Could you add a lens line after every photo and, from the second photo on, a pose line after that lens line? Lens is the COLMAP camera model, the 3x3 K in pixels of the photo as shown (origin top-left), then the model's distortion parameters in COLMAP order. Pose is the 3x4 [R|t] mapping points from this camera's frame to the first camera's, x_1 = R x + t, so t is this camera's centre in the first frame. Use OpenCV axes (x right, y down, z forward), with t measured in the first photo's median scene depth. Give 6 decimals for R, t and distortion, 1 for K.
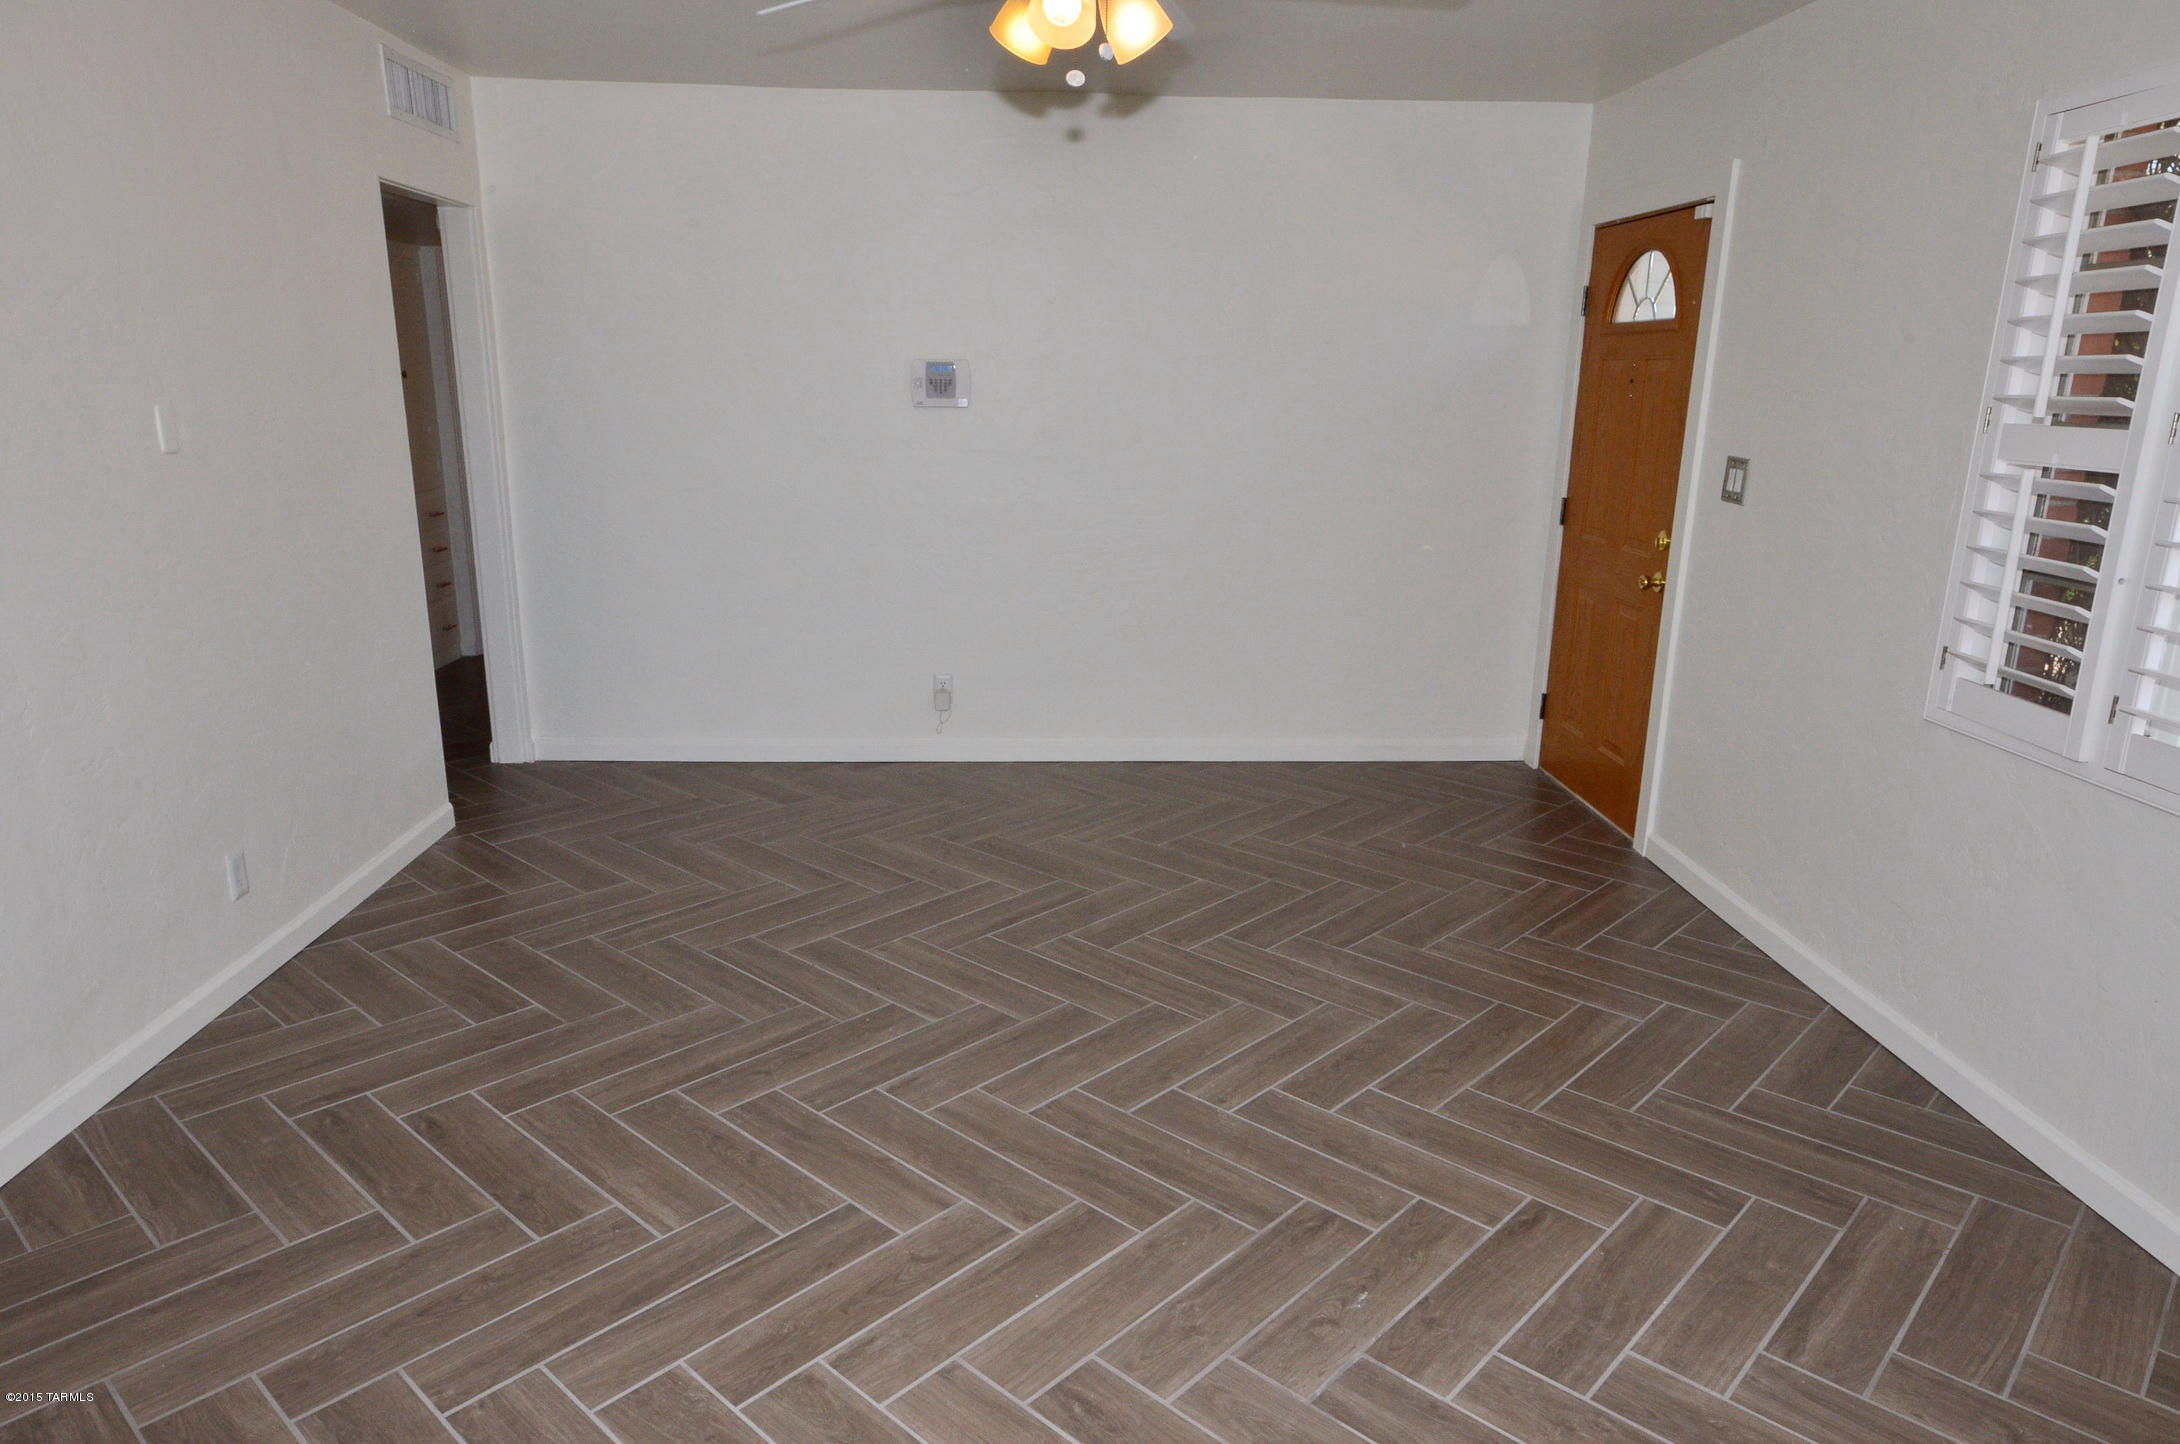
lens RADIAL K [[1436.0, 0, 1090.0], [0, 1436.0, 722.0], [0, 0, 1]] dist [-0.001664, 0.000936]
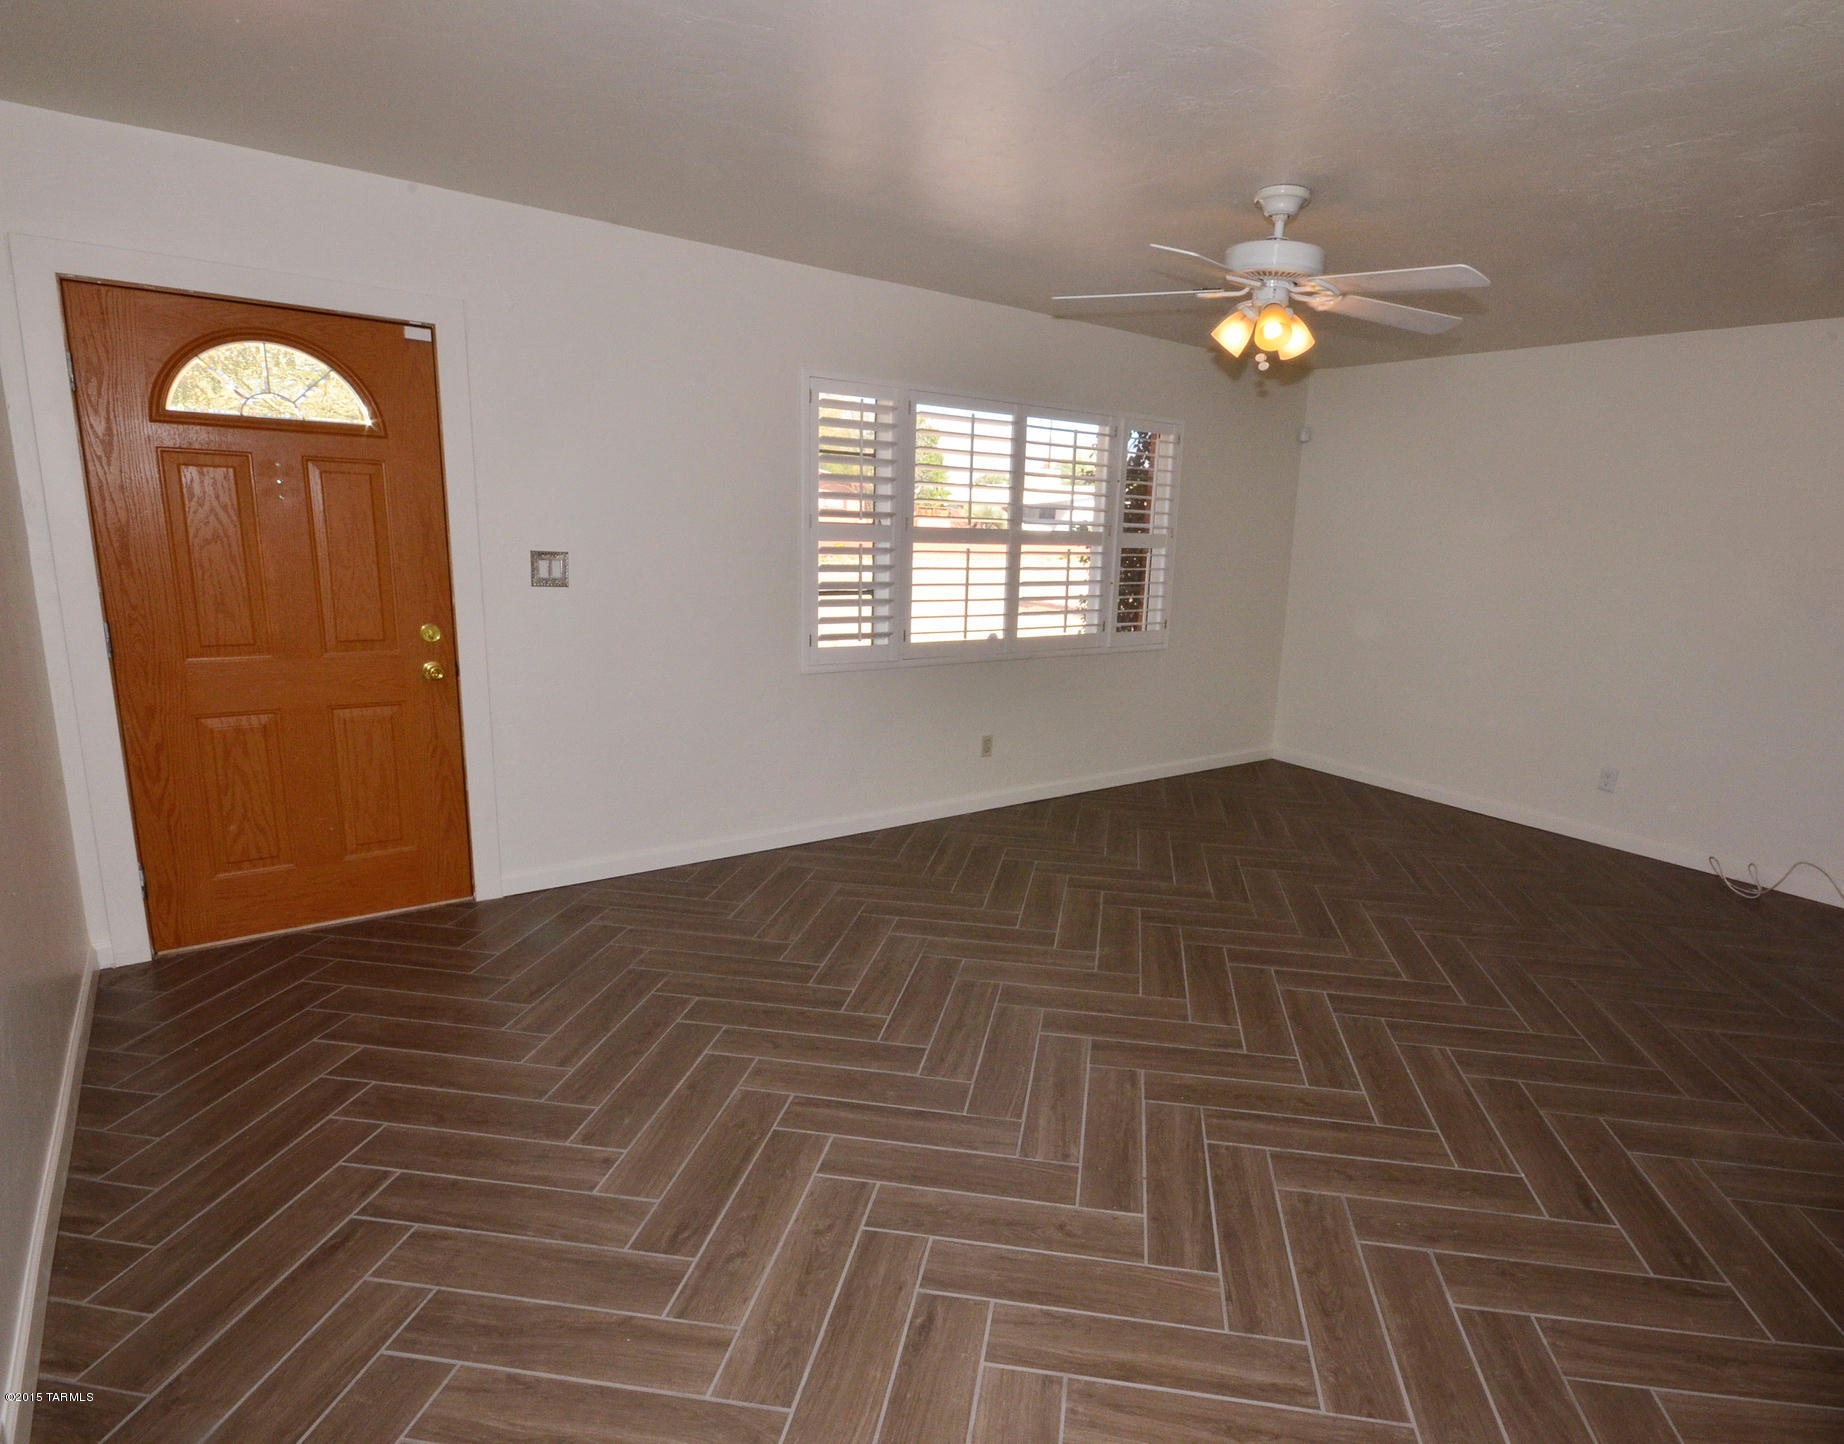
lens RADIAL K [[998.1, 0, 1015.2], [0, 998.1, 715.3], [0, 0, 1]] dist [0.001705, 0.000804]
pose [[-0.586302, -0.203509, 0.784113, -0.598377], [0.137762, 0.928784, 0.344066, -0.340831], [-0.798293, 0.309747, -0.516513, 1.342746]]
